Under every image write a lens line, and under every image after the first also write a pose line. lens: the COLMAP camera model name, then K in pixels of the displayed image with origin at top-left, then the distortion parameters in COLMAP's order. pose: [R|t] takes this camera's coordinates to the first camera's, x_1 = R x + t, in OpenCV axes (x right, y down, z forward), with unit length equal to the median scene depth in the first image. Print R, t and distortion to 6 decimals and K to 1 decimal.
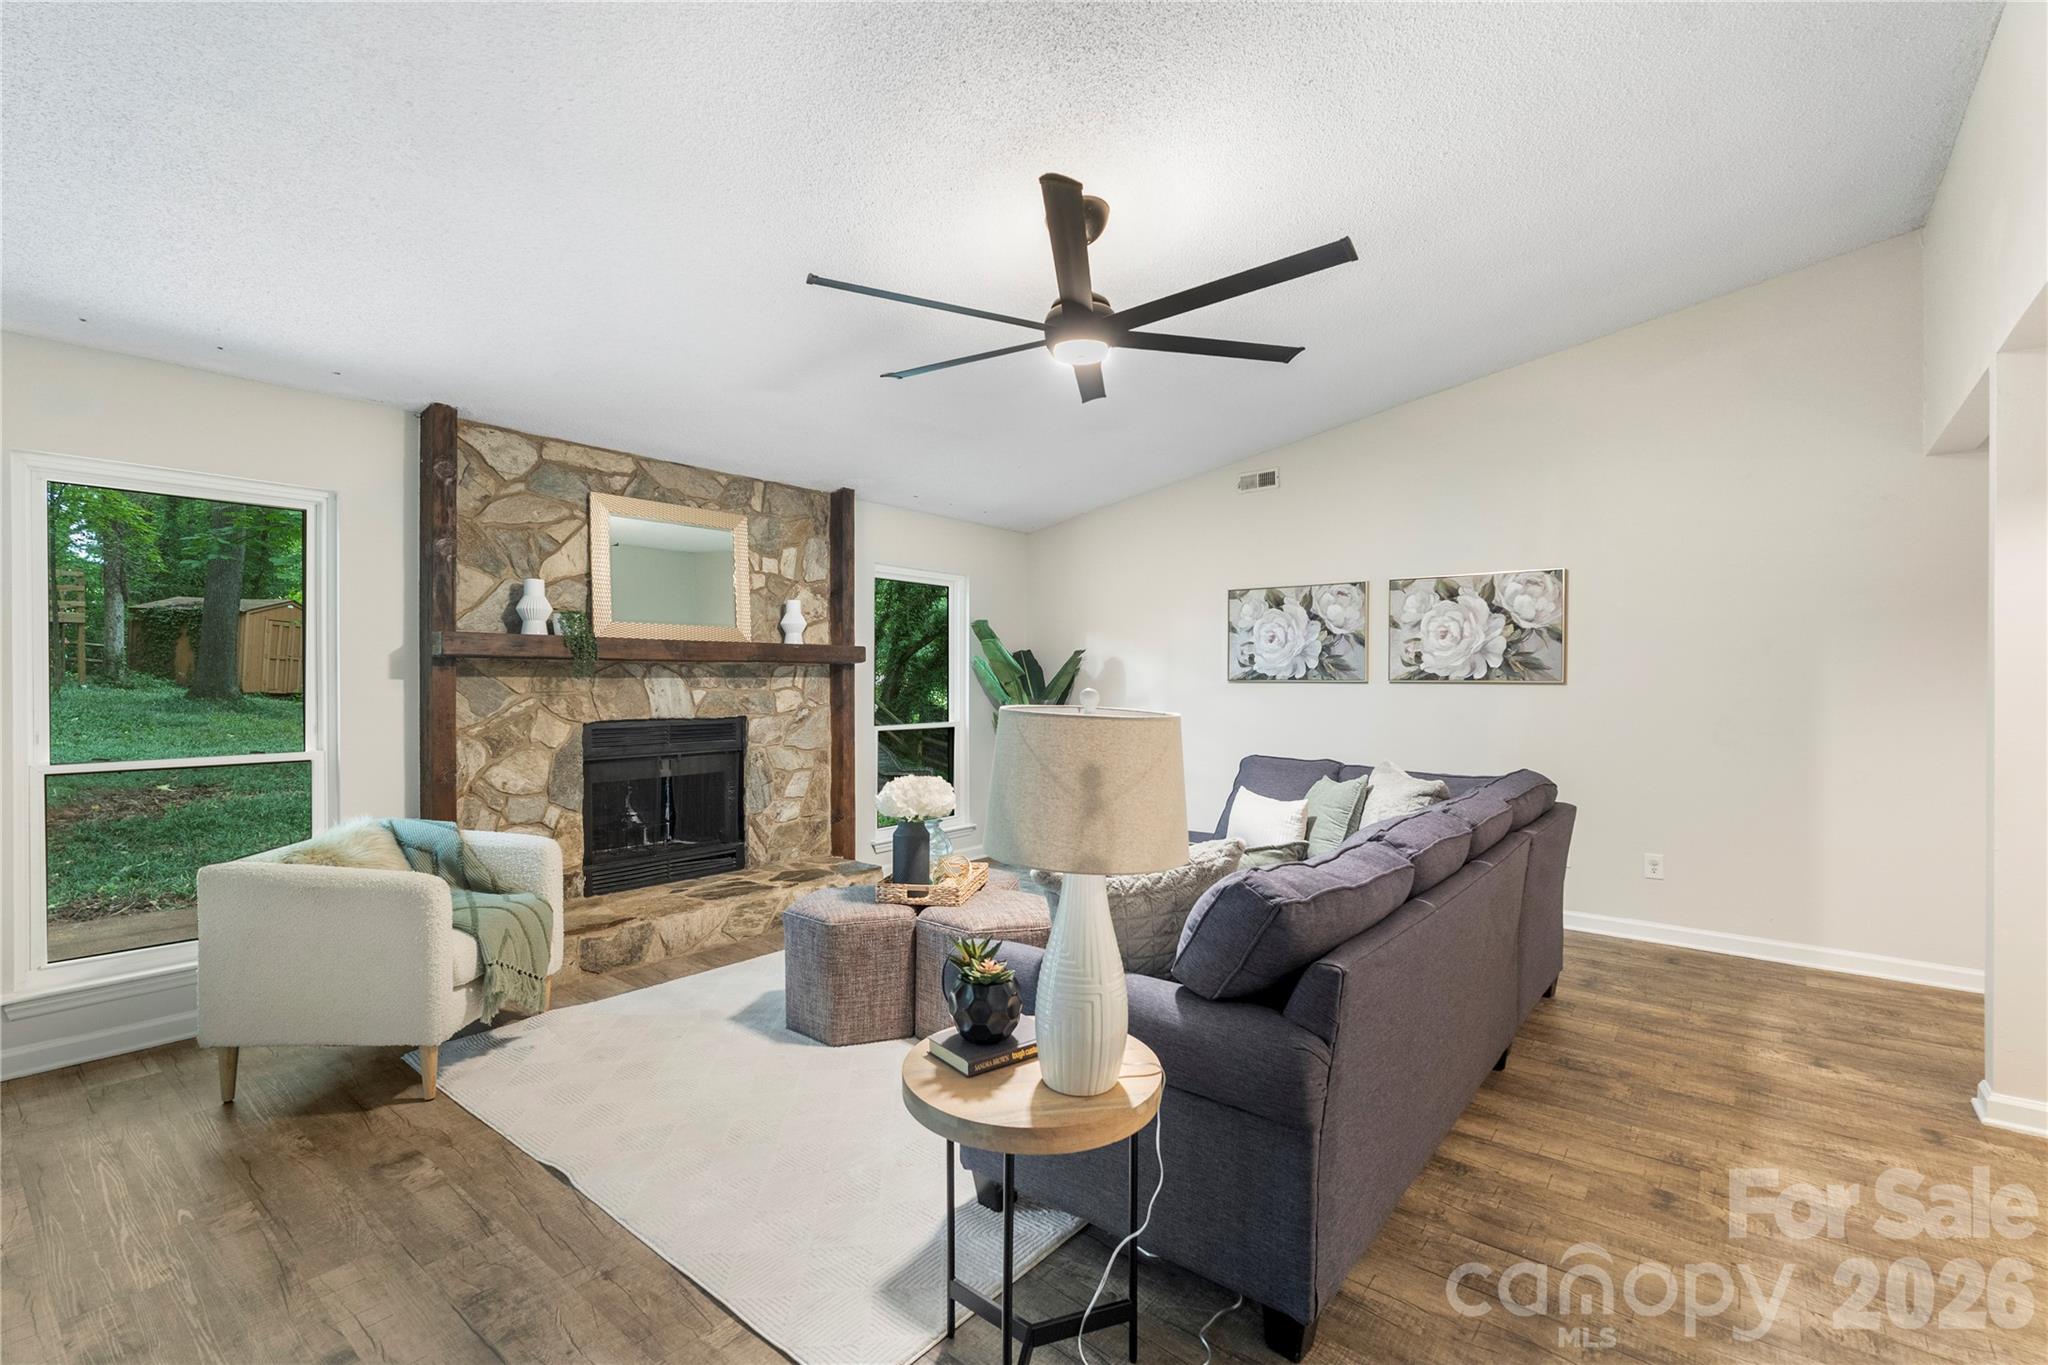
lens RADIAL K [[907.1, 0, 1031.2], [0, 907.1, 688.1], [0, 0, 1]] dist [-0.007566, 0.002332]
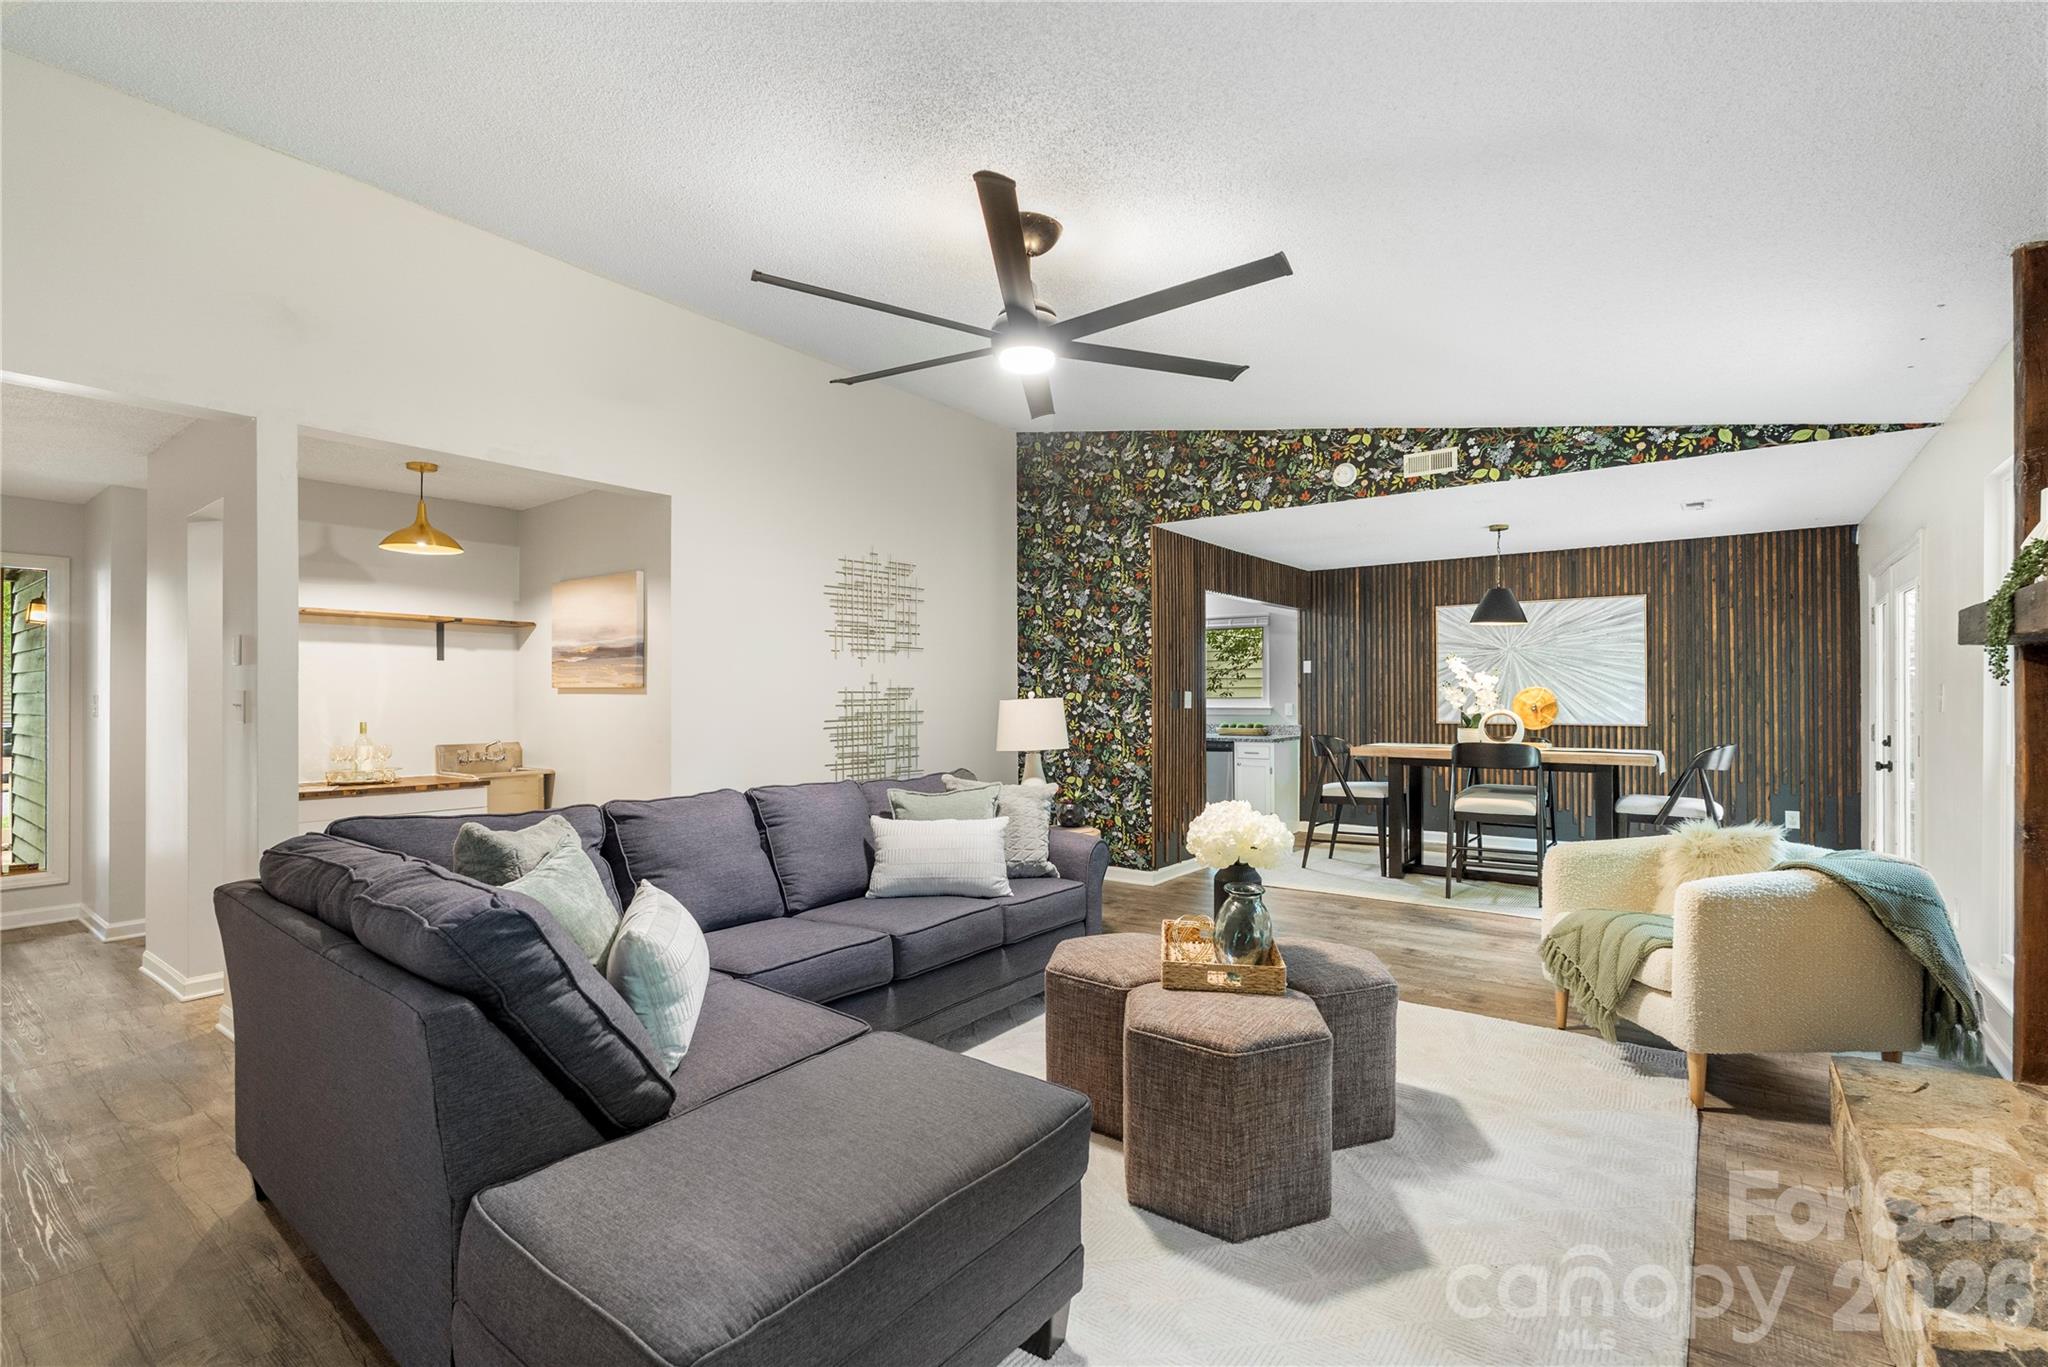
lens RADIAL K [[907.1, 0, 1036.7], [0, 907.1, 689.8], [0, 0, 1]] dist [-0.007566, 0.002332]
pose [[-0.999346, -0.000326, -0.036165, 0.047785], [-0.000520, 0.999985, 0.005376, -0.005532], [0.036163, 0.005391, -0.999331, 1.196863]]
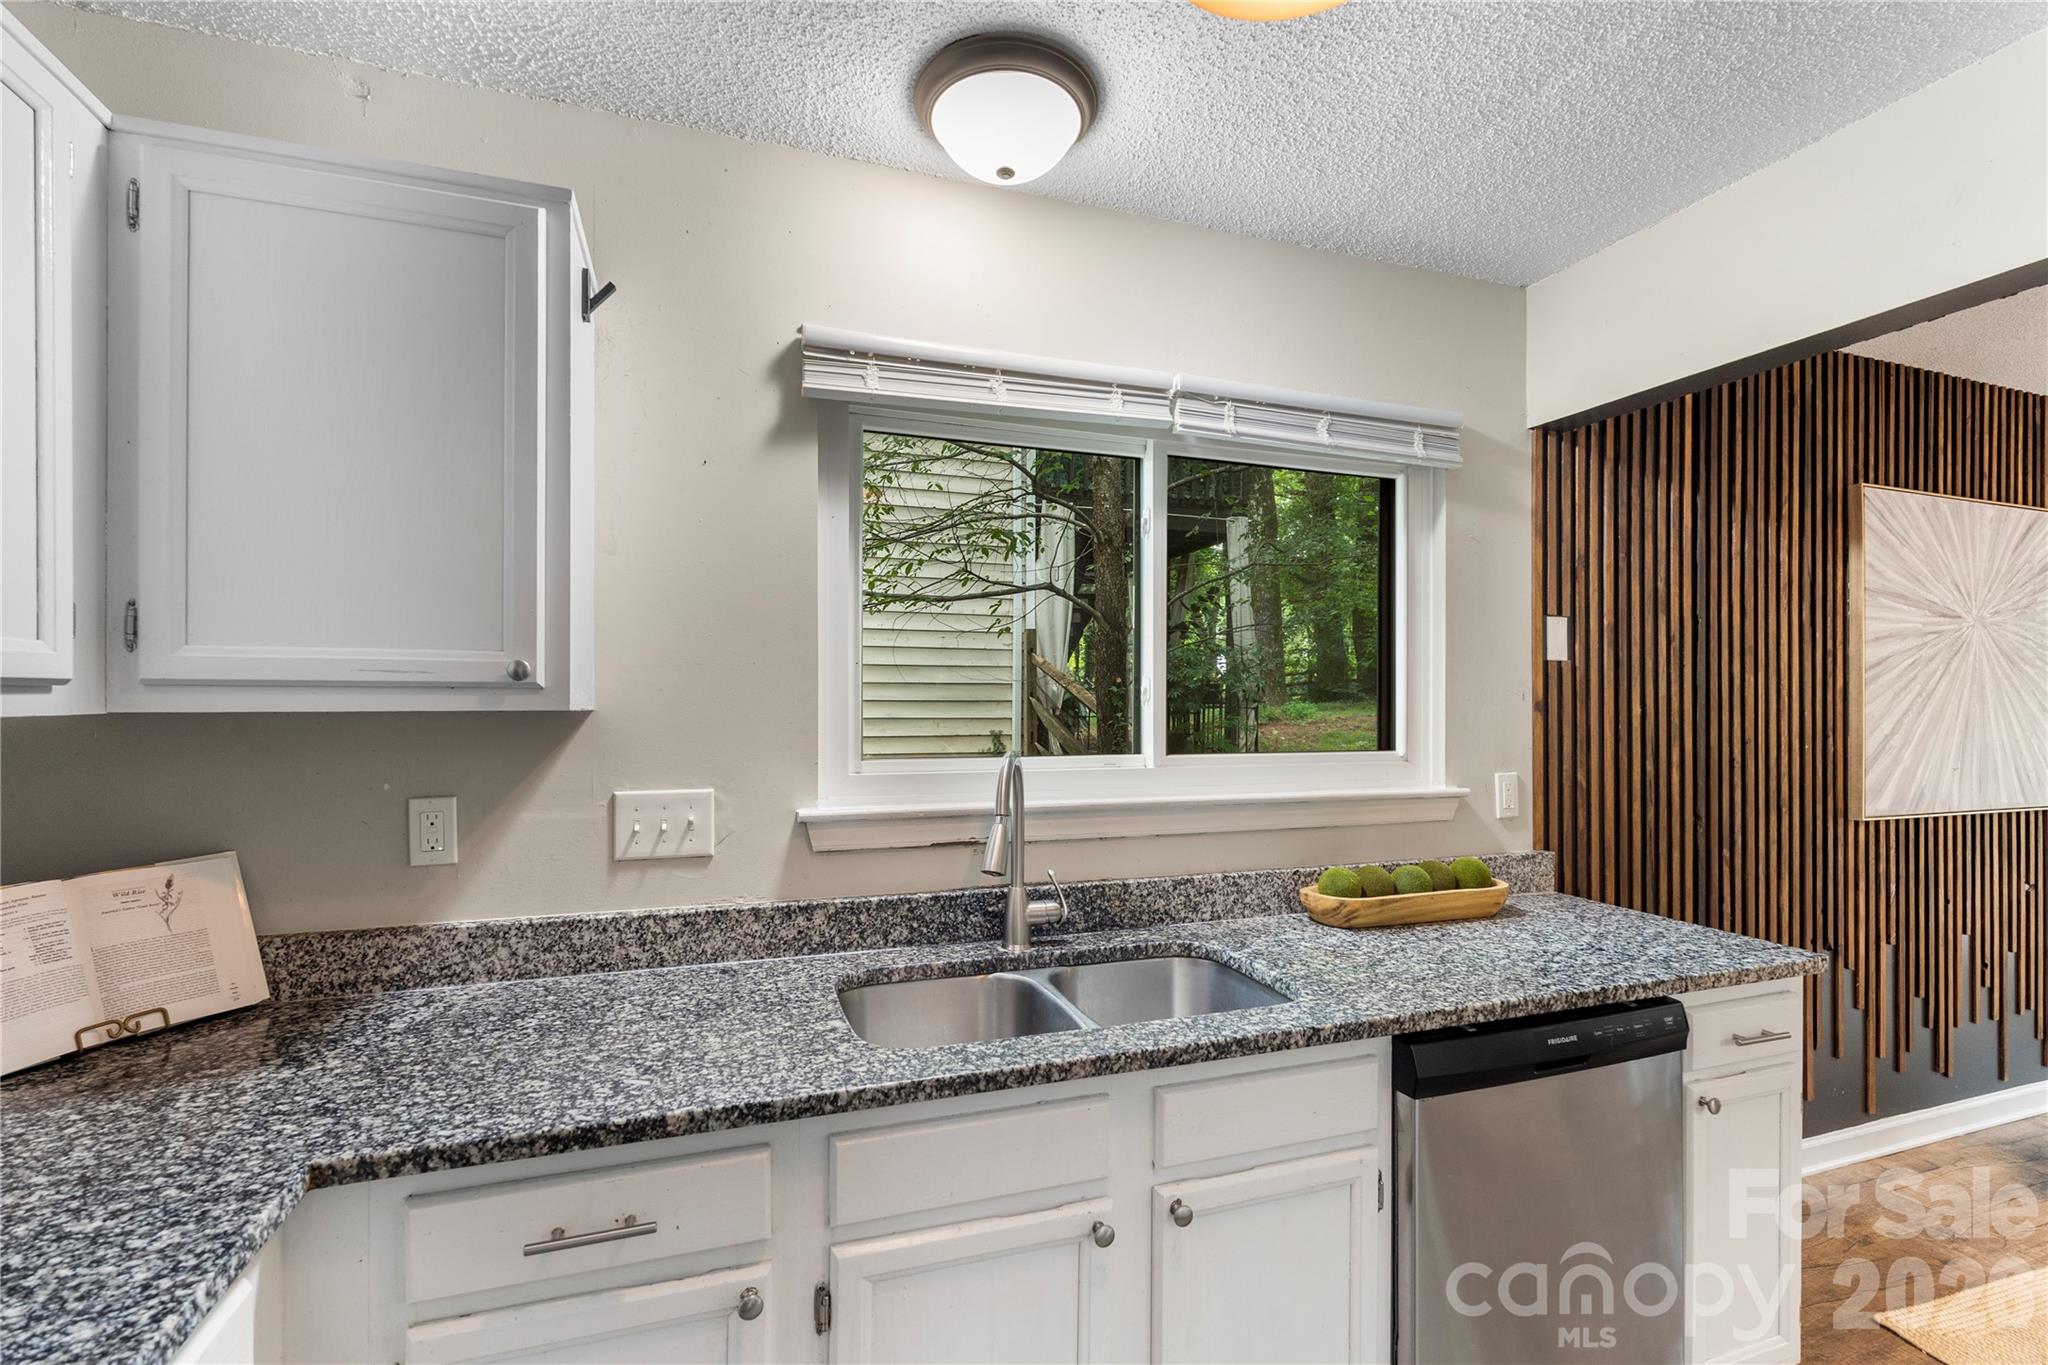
lens RADIAL K [[907.1, 0, 1025.8], [0, 907.1, 722.1], [0, 0, 1]] dist [-0.007566, 0.002332]
pose [[-0.535210, 0.001640, -0.844717, 0.023947], [-0.013963, 0.999844, 0.010789, 0.002551], [0.844604, 0.017569, -0.535104, -0.457155]]
